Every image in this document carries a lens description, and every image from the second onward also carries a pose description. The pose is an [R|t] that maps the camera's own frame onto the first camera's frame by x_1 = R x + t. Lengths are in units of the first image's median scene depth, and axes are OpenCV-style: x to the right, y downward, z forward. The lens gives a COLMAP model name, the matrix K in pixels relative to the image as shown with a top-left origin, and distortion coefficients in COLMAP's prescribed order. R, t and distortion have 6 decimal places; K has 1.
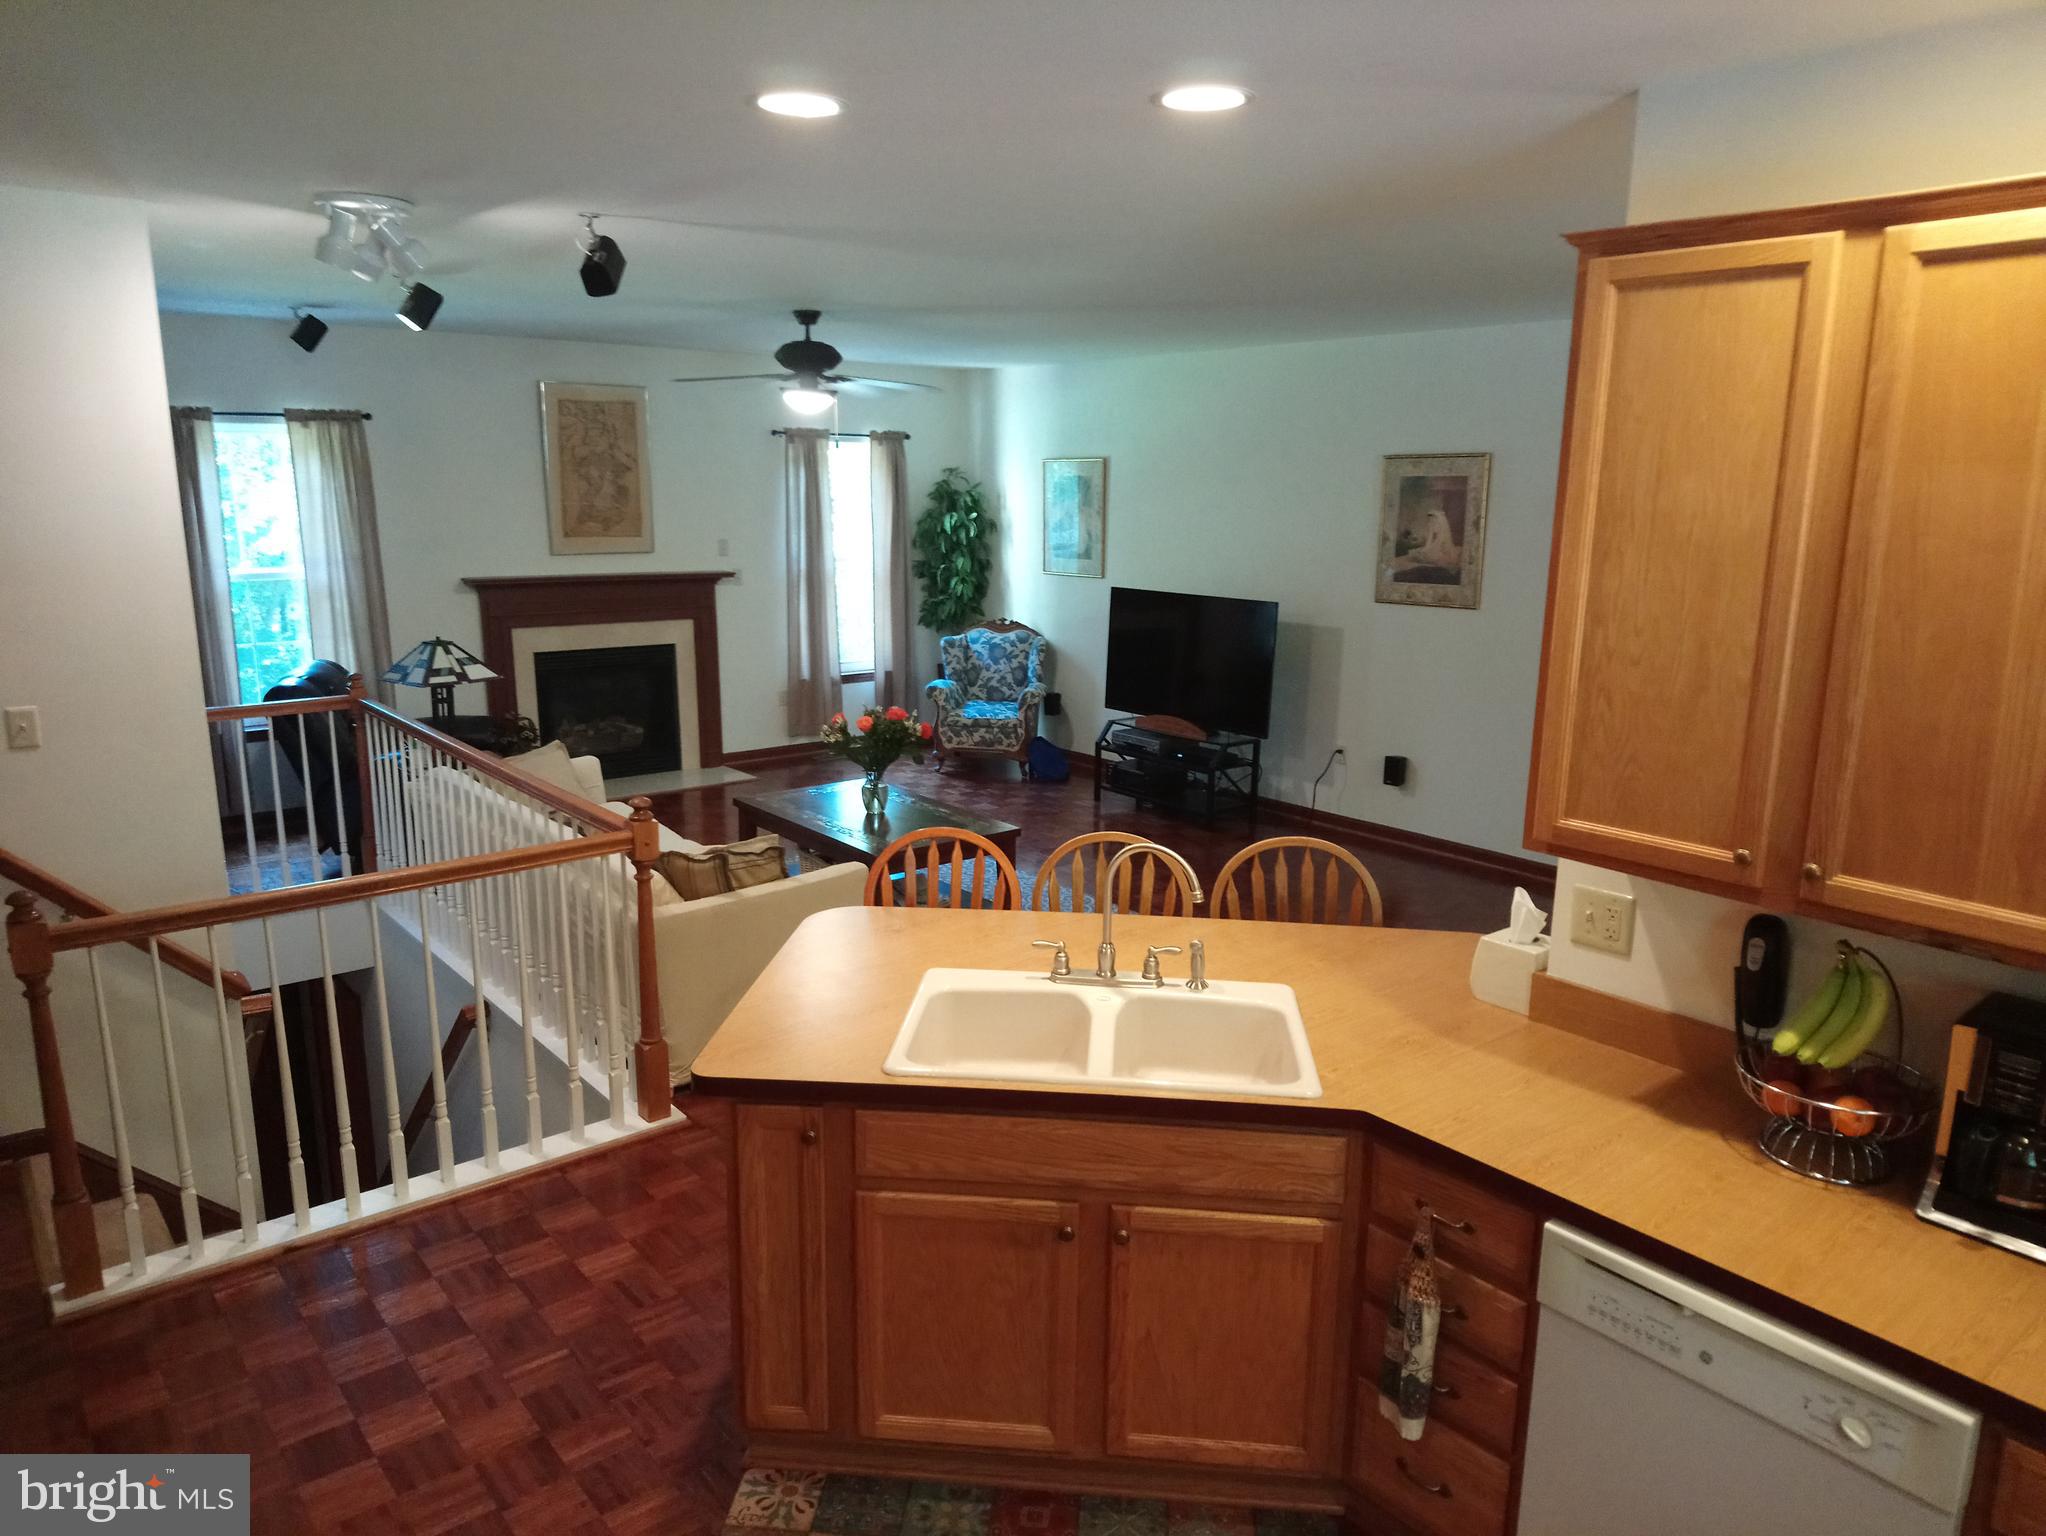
lens RADIAL K [[1399.7, 0, 1035.7], [0, 1399.7, 784.9], [0, 0, 1]] dist [0.005995, -0.042685]
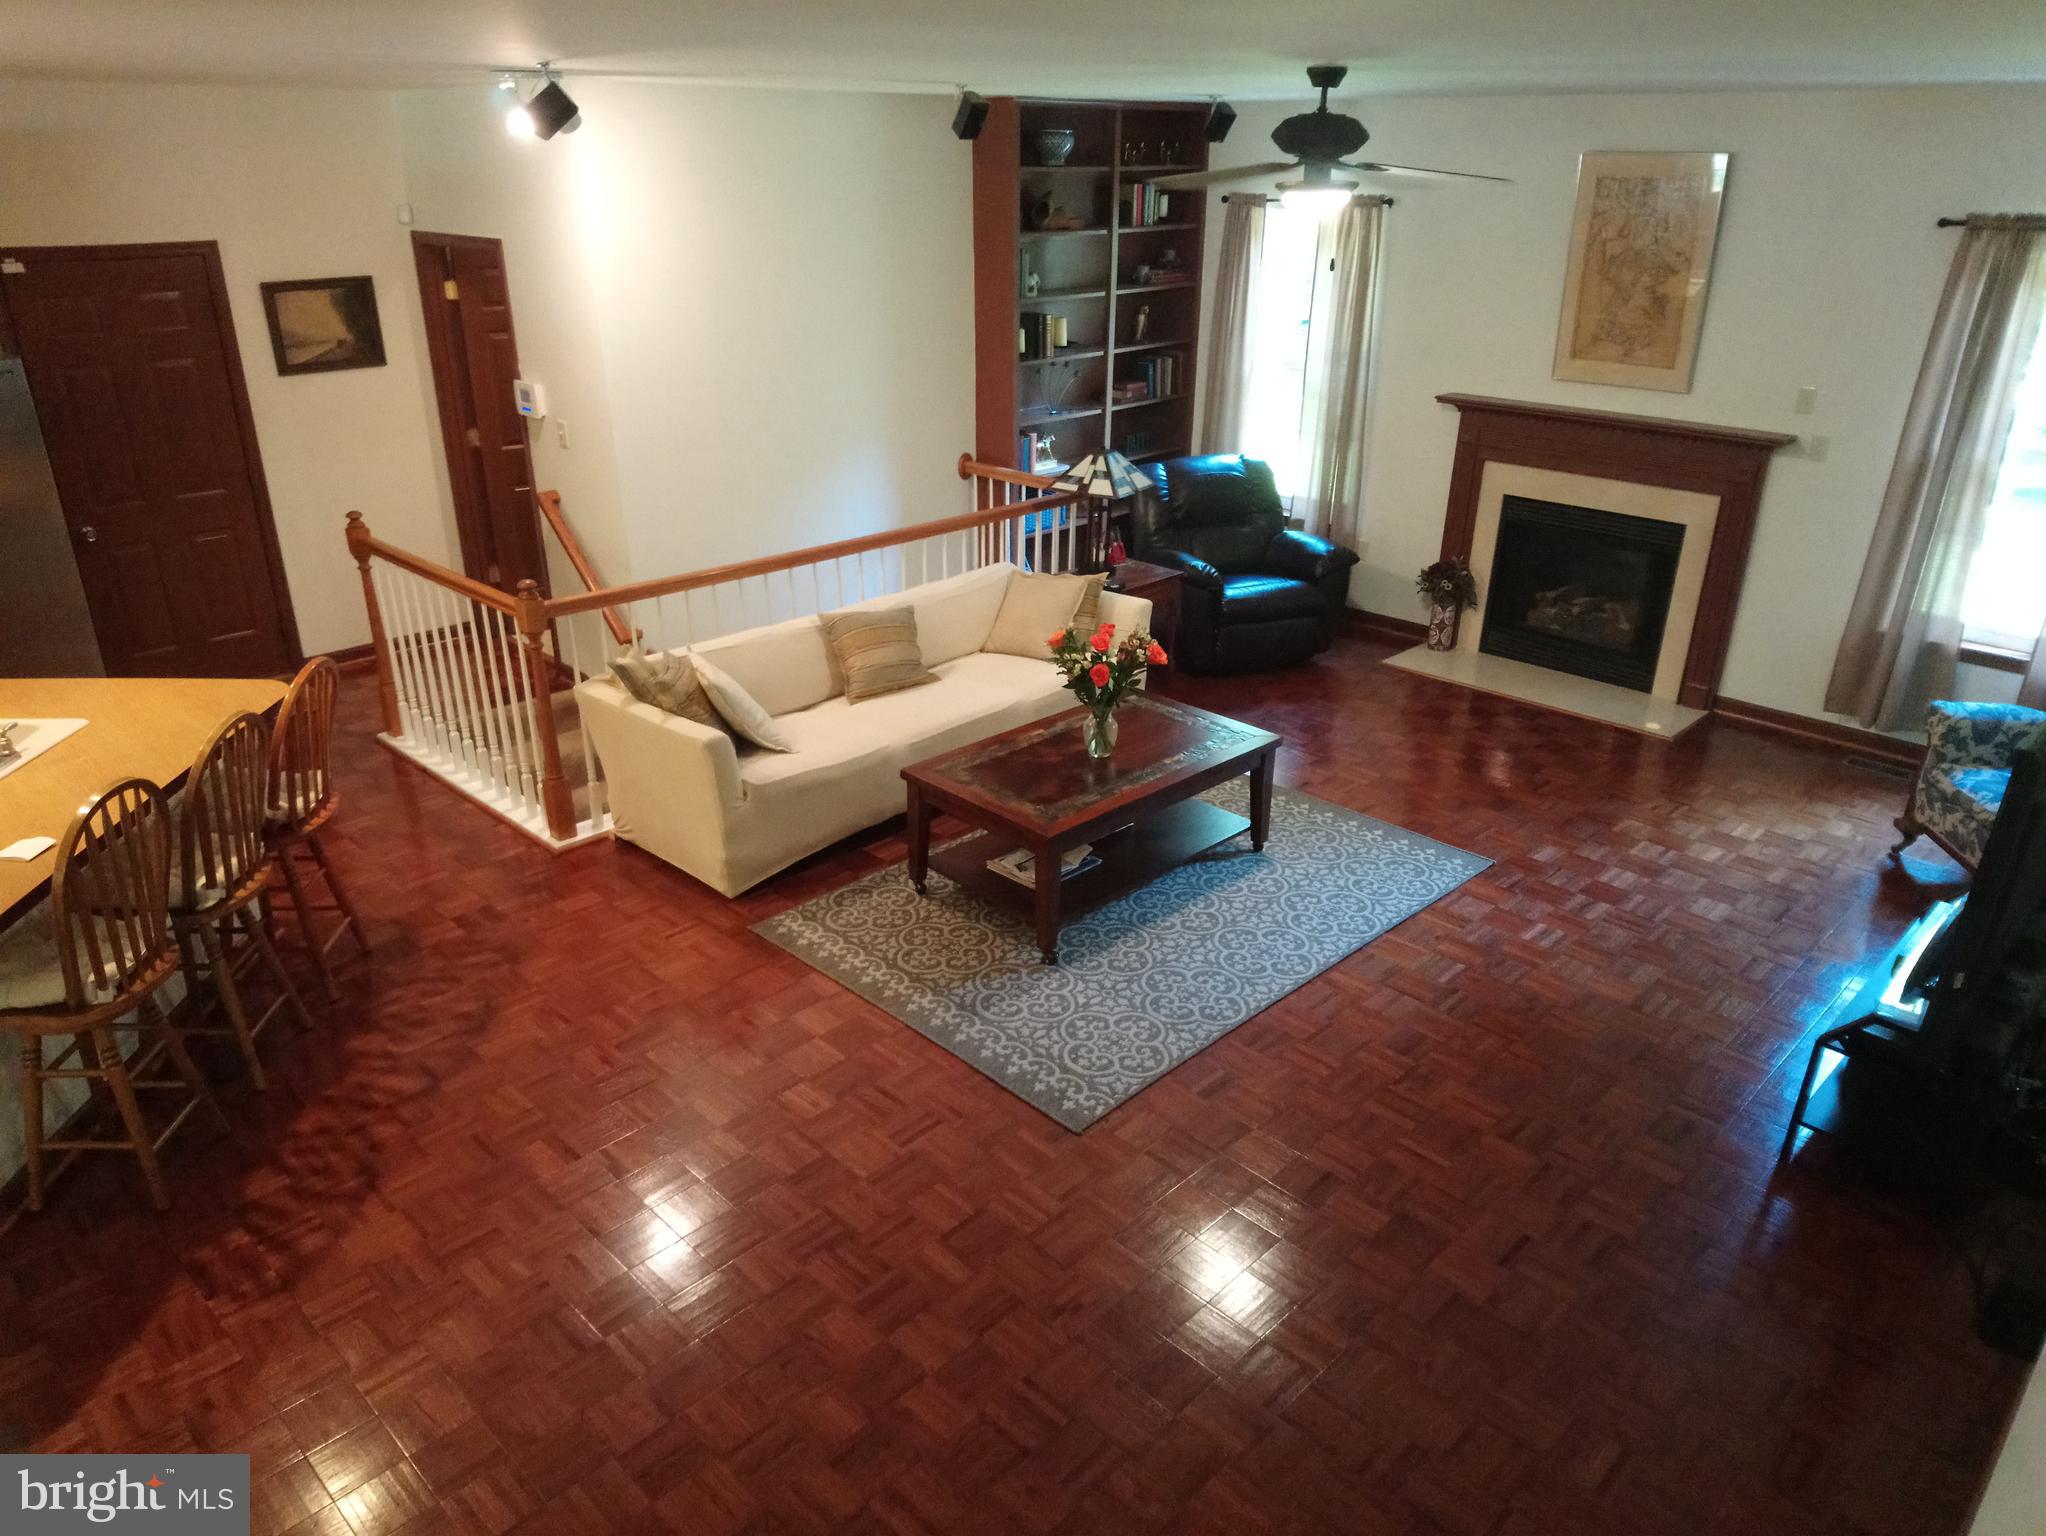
lens RADIAL K [[1399.7, 0, 1021.5], [0, 1399.7, 773.4], [0, 0, 1]] dist [0.005995, -0.042685]
pose [[0.104747, 0.383469, -0.917594, 0.412455], [-0.210723, 0.910278, 0.356356, -0.168688], [0.971917, 0.156031, 0.176155, 0.564009]]
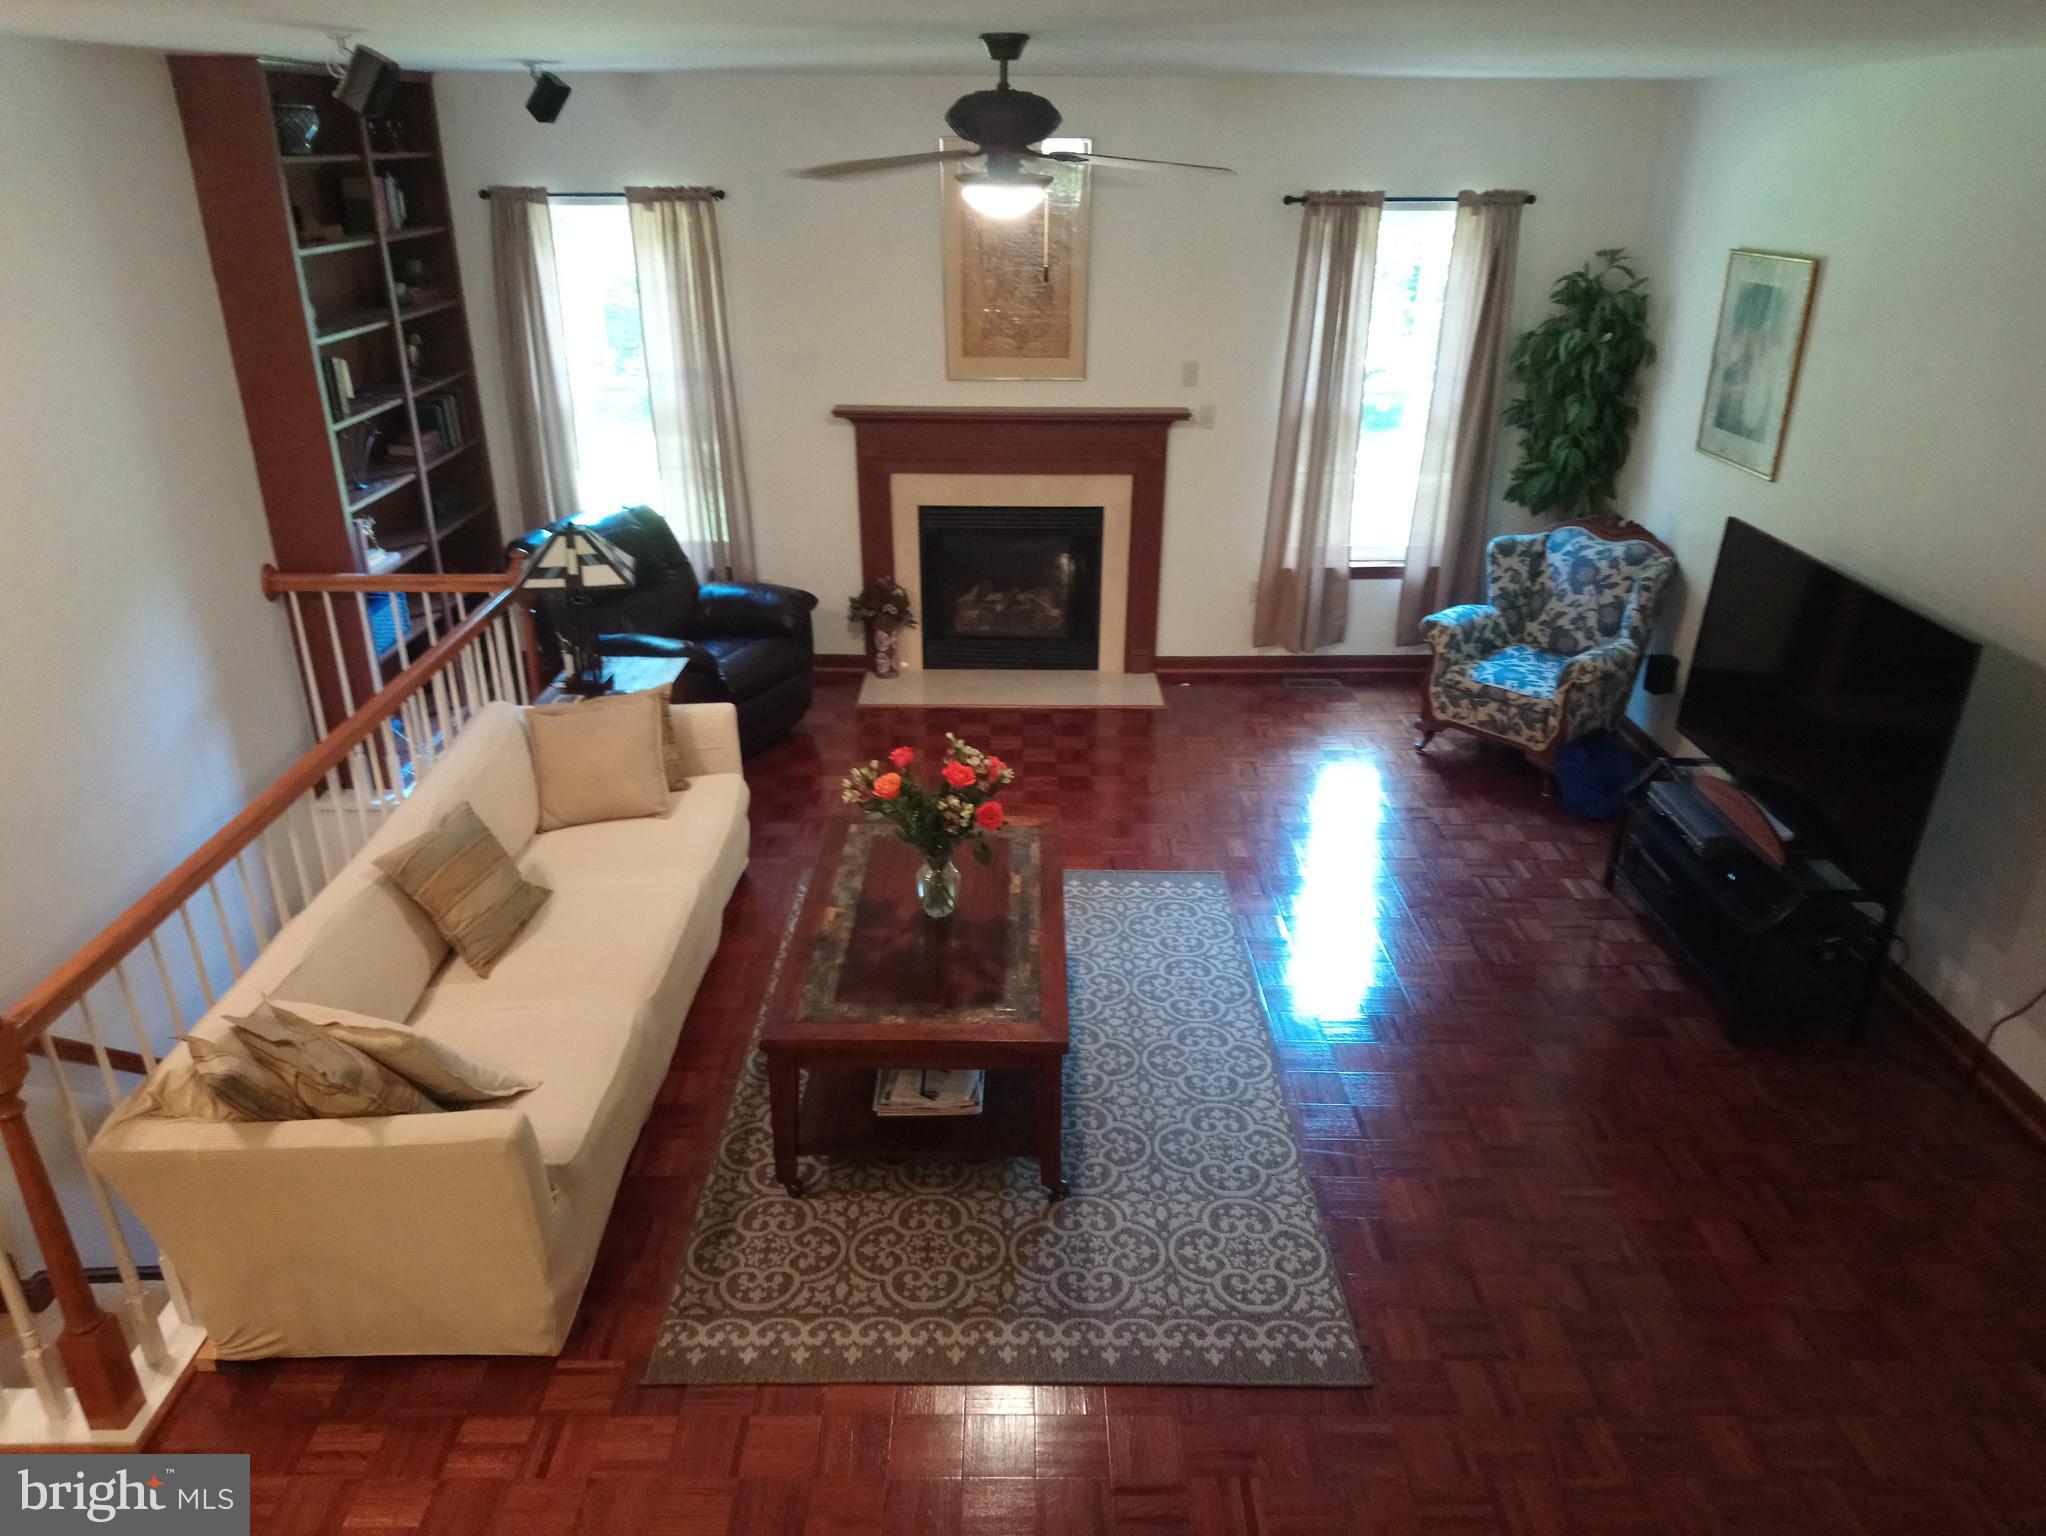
lens RADIAL K [[1399.7, 0, 1049.1], [0, 1399.7, 737.5], [0, 0, 1]] dist [0.005995, -0.042685]
pose [[0.791995, 0.227355, -0.566616, 0.166710], [-0.133305, 0.970080, 0.202916, -0.128352], [0.595797, -0.085175, 0.798606, 0.382027]]
